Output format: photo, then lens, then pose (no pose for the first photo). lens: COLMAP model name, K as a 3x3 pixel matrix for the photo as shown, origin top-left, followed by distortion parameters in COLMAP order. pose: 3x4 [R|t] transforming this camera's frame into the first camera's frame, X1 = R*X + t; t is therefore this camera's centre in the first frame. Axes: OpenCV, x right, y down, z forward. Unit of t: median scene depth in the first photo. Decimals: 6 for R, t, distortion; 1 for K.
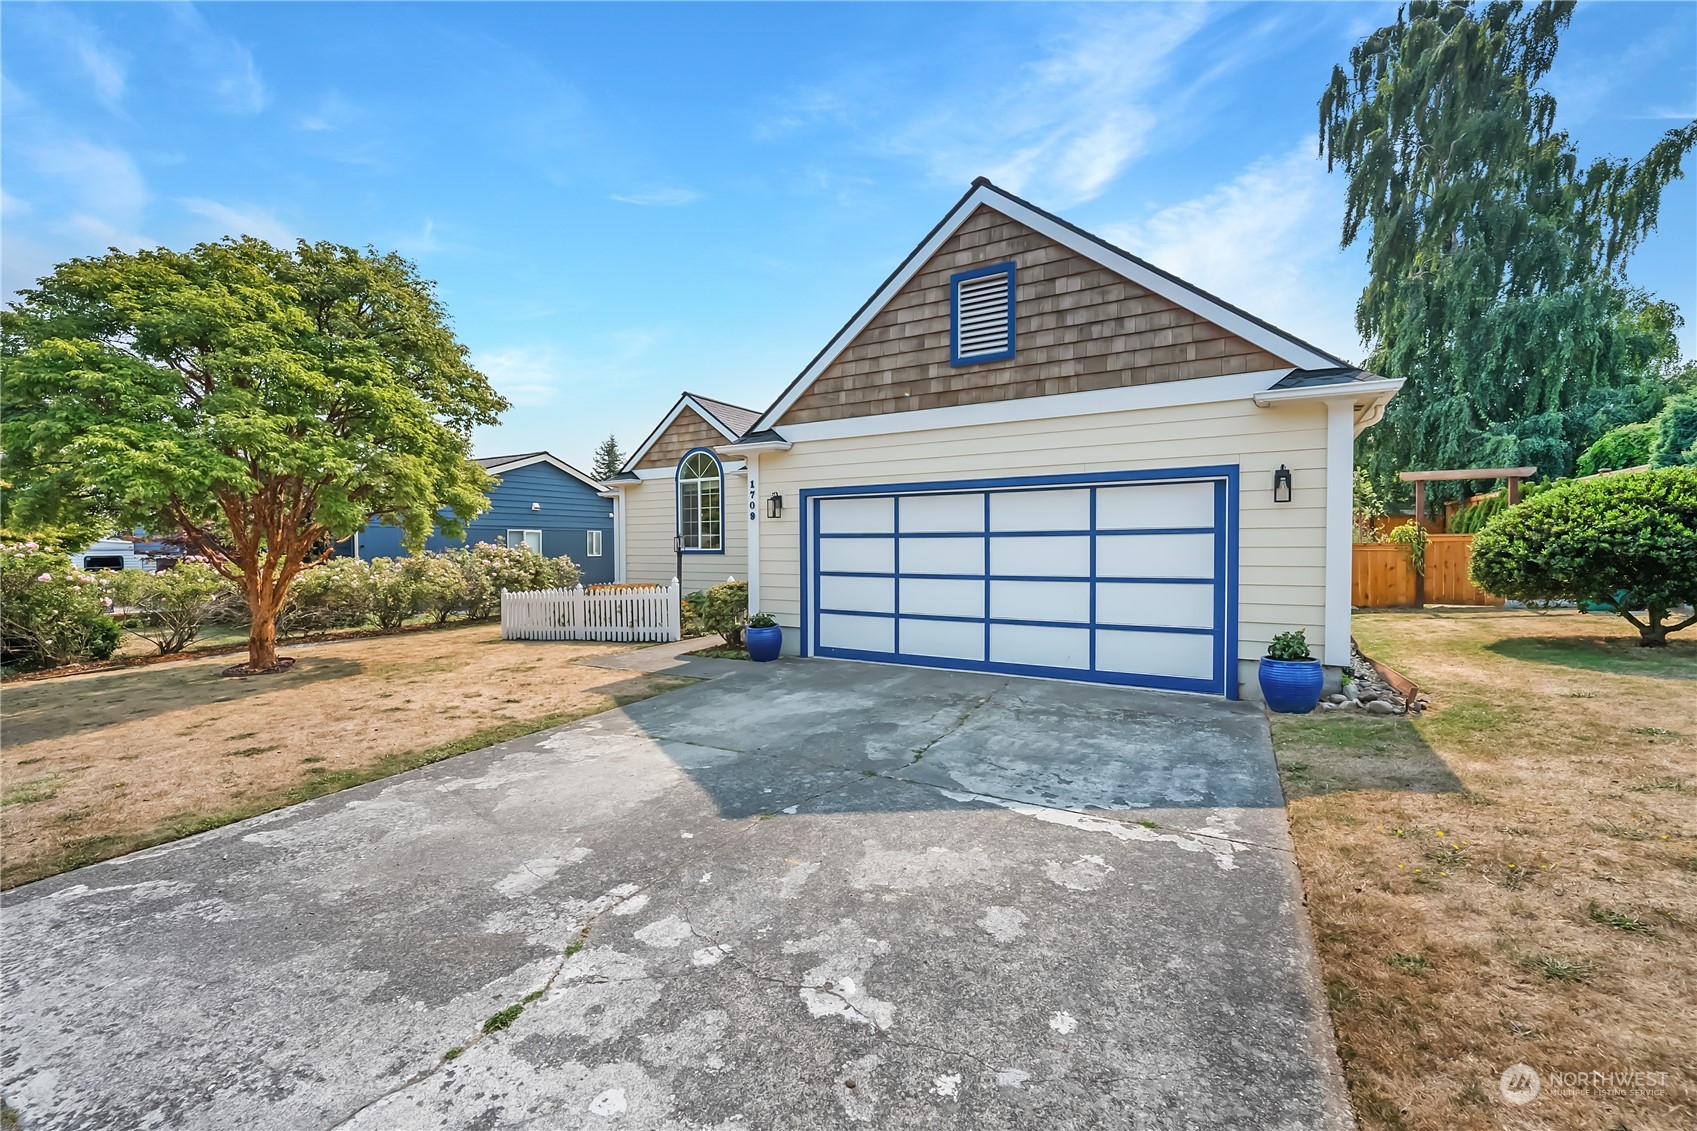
lens RADIAL K [[696.2, 0, 847.5], [0, 696.2, 559.7], [0, 0, 1]] dist [-0.003622, -0.000839]
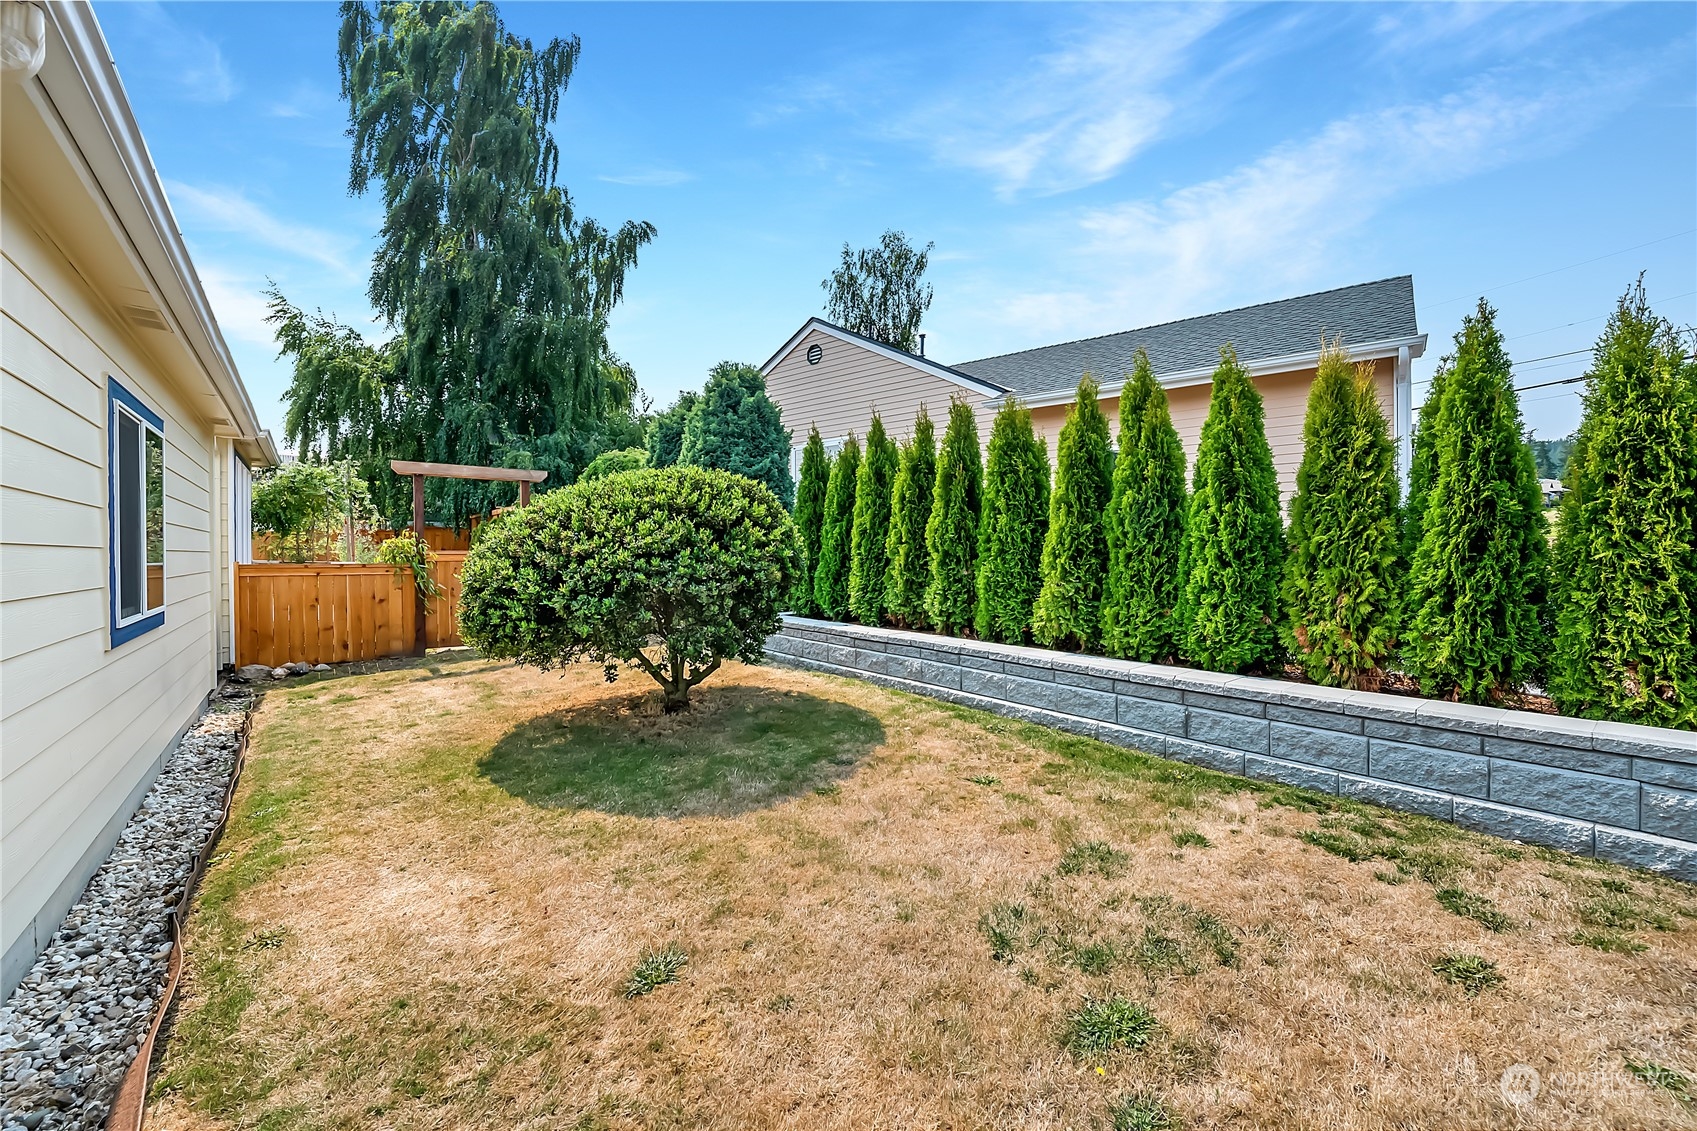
lens RADIAL K [[678.9, 0, 853.1], [0, 678.9, 551.0], [0, 0, 1]] dist [-0.000593, -0.000098]
pose [[0.357434, 0.007274, 0.933910, 0.520198], [0.020066, 0.999679, -0.015466, -0.026219], [-0.933723, 0.024268, 0.357174, 0.527169]]
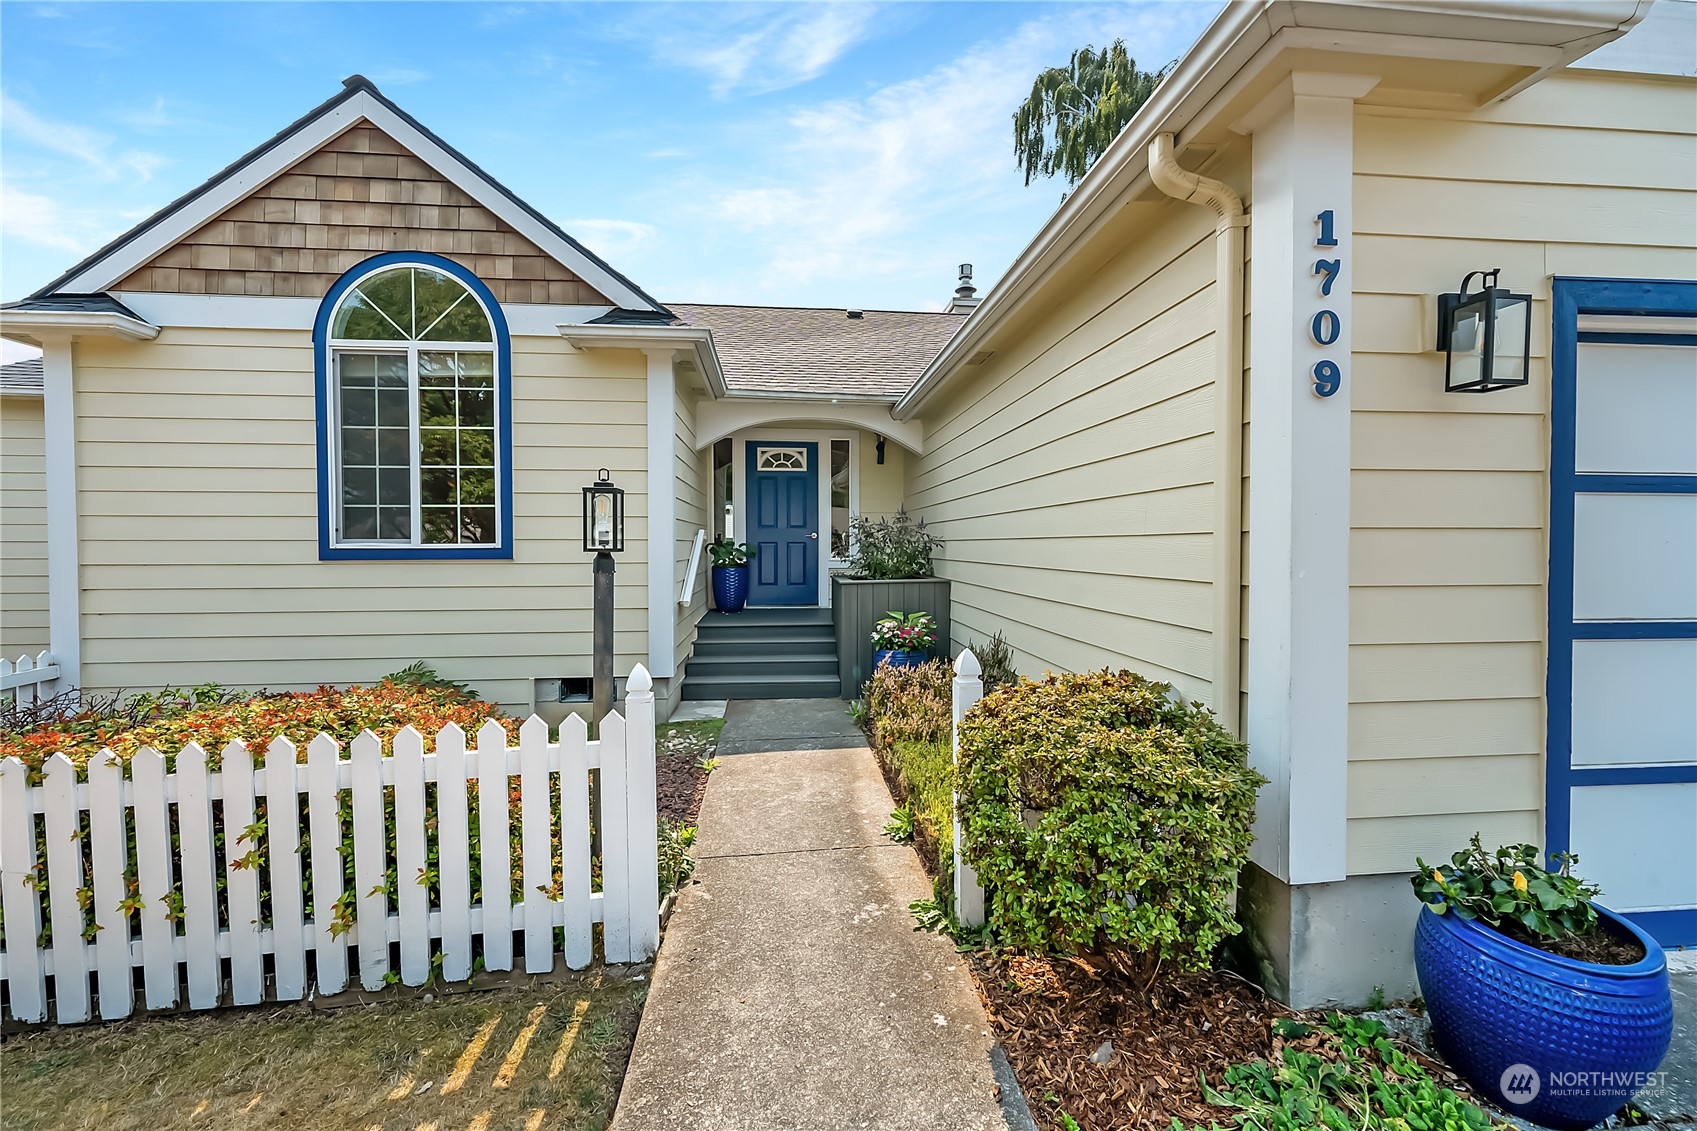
lens RADIAL K [[688.7, 0, 845.4], [0, 688.7, 558.4], [0, 0, 1]] dist [0.001182, 0.000059]
pose [[0.801611, -0.007622, 0.597798, -0.450039], [0.010671, 0.999942, -0.001561, -0.010475], [-0.597751, 0.007631, 0.801645, 1.089217]]
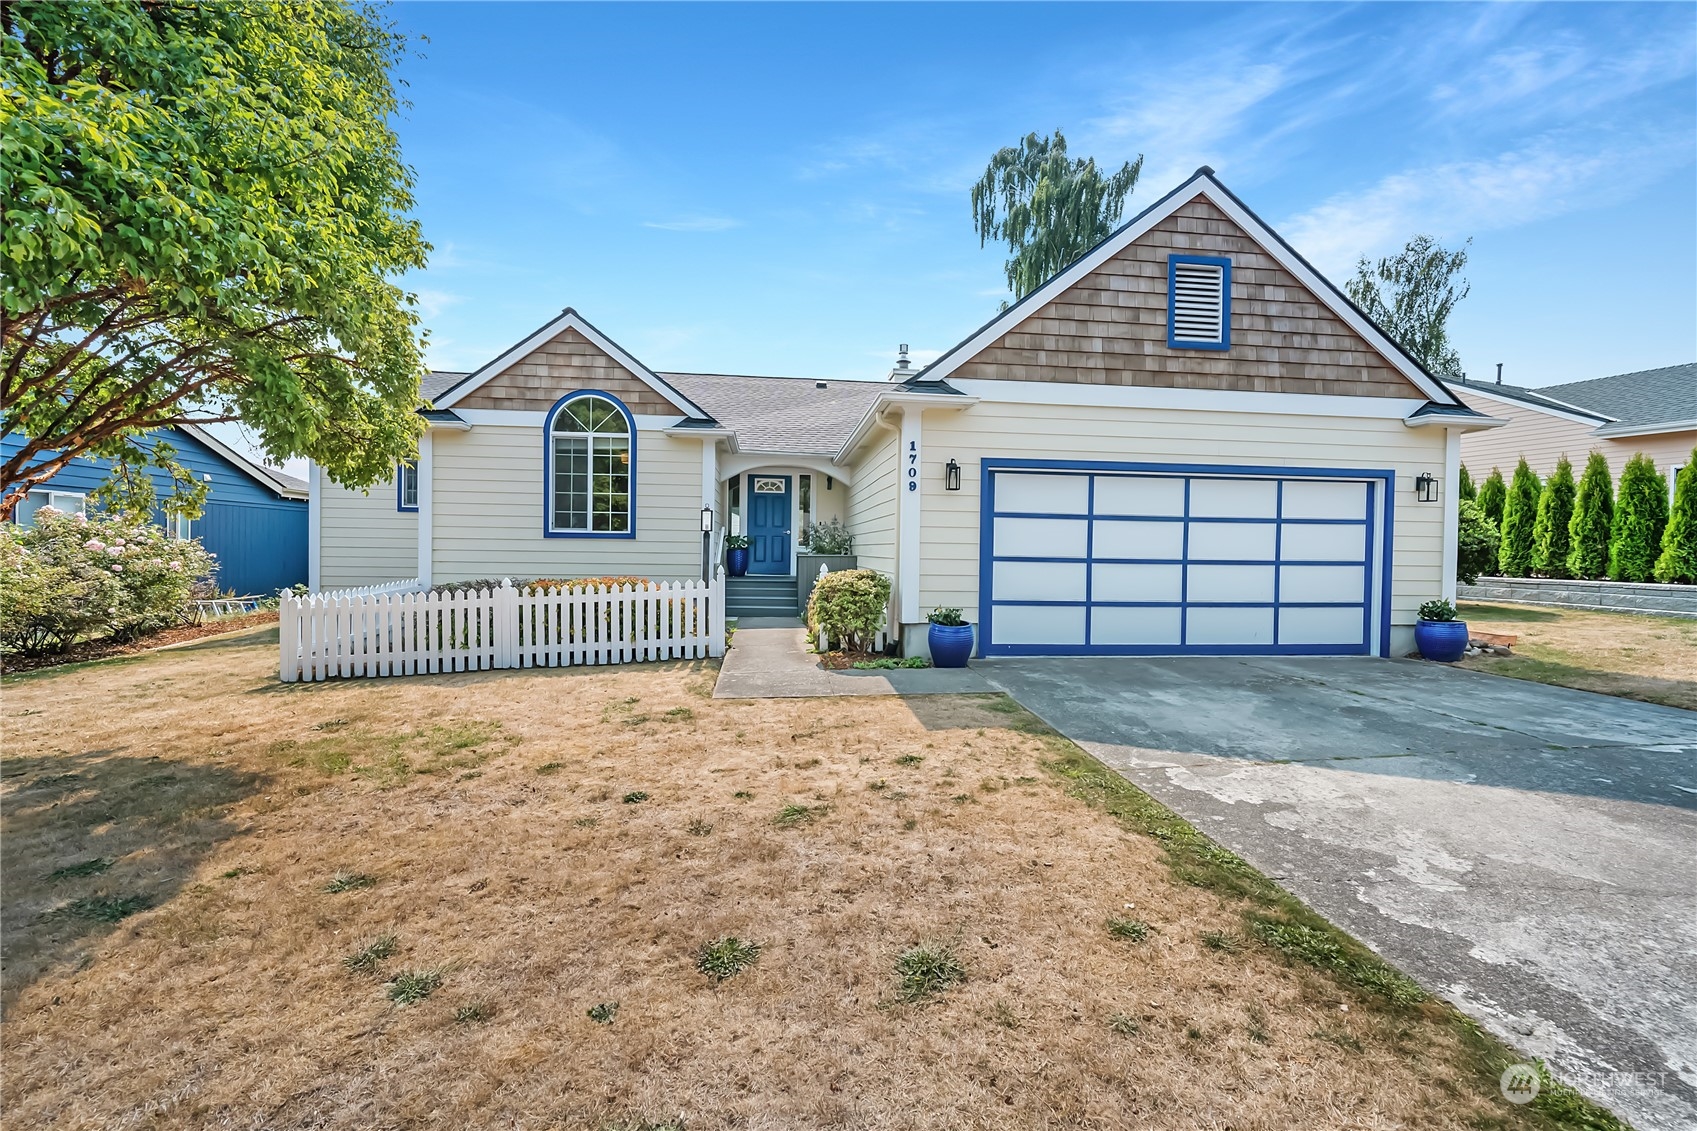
lens RADIAL K [[696.2, 0, 847.5], [0, 696.2, 559.7], [0, 0, 1]] dist [-0.003622, -0.000839]
pose [[0.792431, 0.008334, 0.609905, -0.801433], [-0.005353, 0.999963, -0.006709, 0.031674], [-0.609938, 0.002052, 0.792446, 0.495849]]
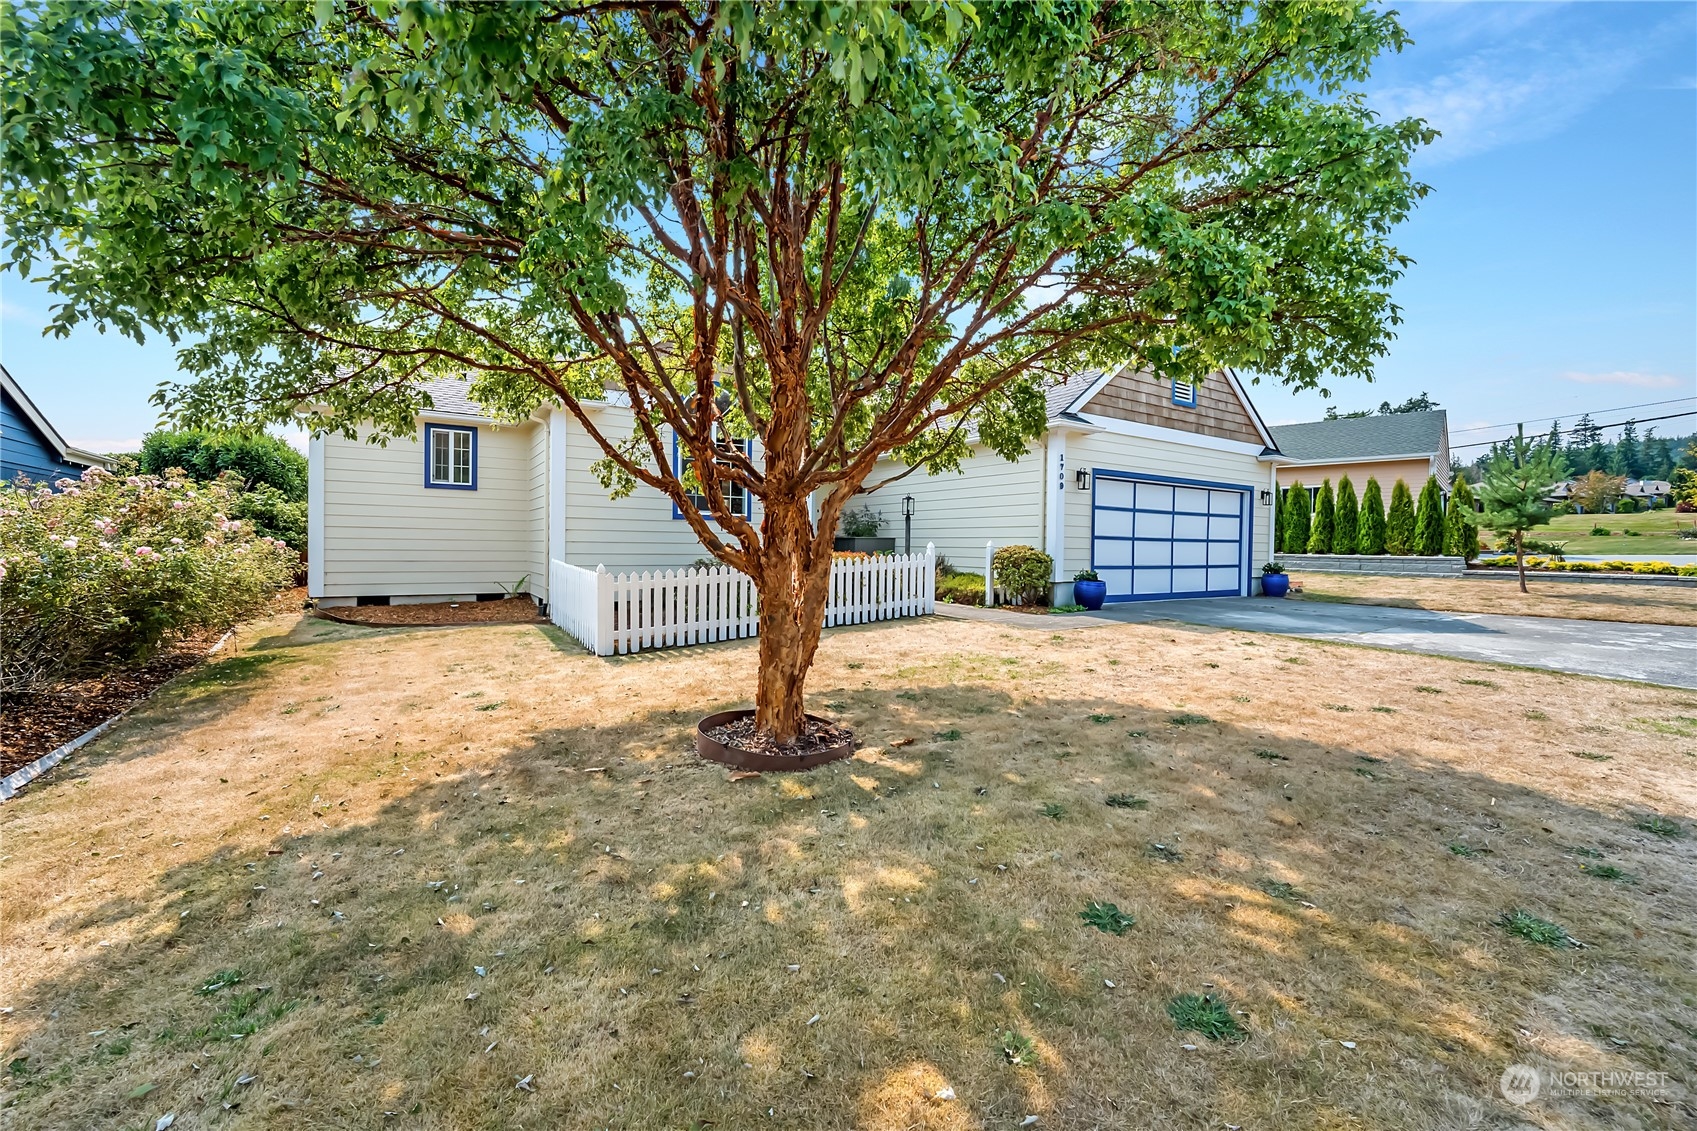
lens RADIAL K [[678.9, 0, 853.1], [0, 678.9, 551.0], [0, 0, 1]] dist [-0.000593, -0.000098]
pose [[0.435097, 0.004642, 0.900372, -1.504137], [0.003918, 0.999967, -0.007049, 0.058519], [-0.900375, 0.006595, 0.435065, 0.979555]]
